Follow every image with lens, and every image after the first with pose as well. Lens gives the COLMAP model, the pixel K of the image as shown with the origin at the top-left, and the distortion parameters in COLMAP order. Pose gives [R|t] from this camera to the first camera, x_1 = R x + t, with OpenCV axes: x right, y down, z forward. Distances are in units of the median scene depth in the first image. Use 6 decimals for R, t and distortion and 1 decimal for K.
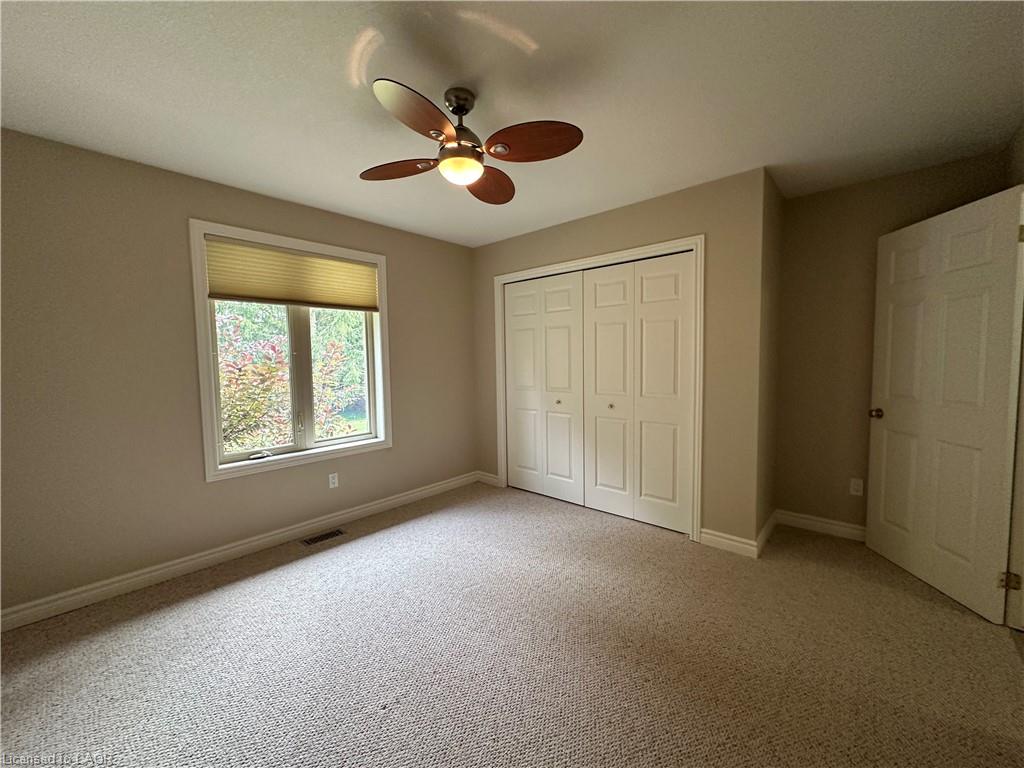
lens RADIAL K [[409.3, 0, 512.0], [0, 409.3, 384.0], [0, 0, 1]] dist [-0.002105, -0.000305]
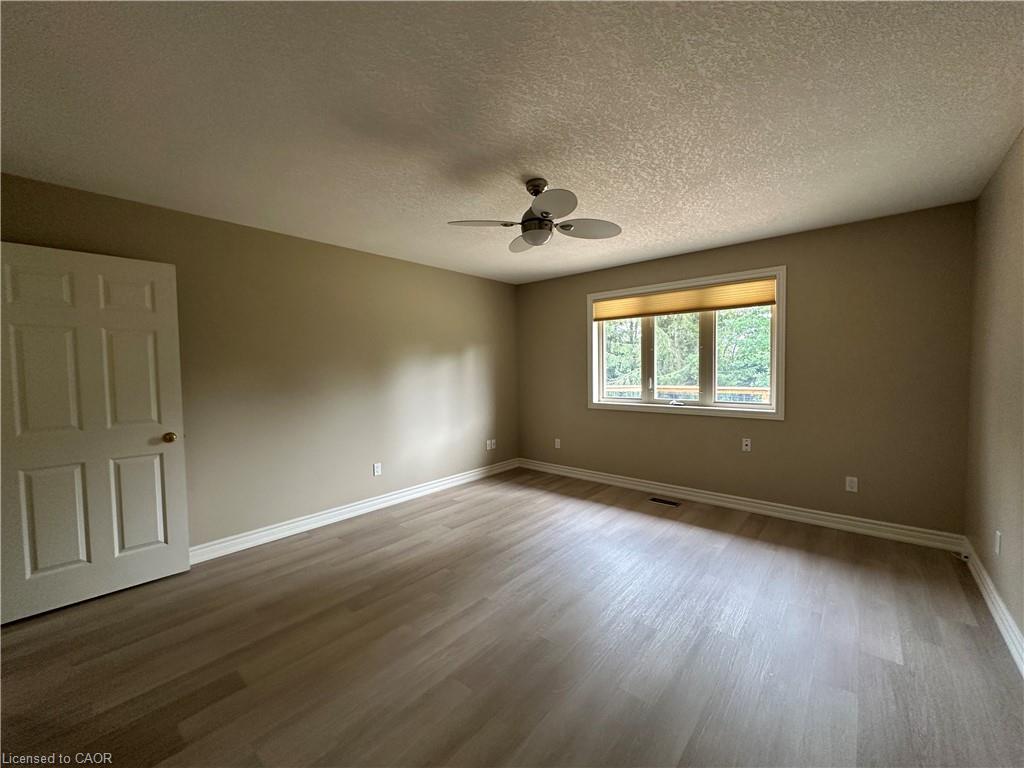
lens RADIAL K [[409.3, 0, 512.0], [0, 409.3, 384.0], [0, 0, 1]] dist [-0.002105, -0.000305]
pose [[0.027180, 0.056335, -0.998042, 0.982568], [-0.055256, 0.996969, 0.054769, 0.036906], [0.998102, 0.053660, 0.030210, 0.229604]]
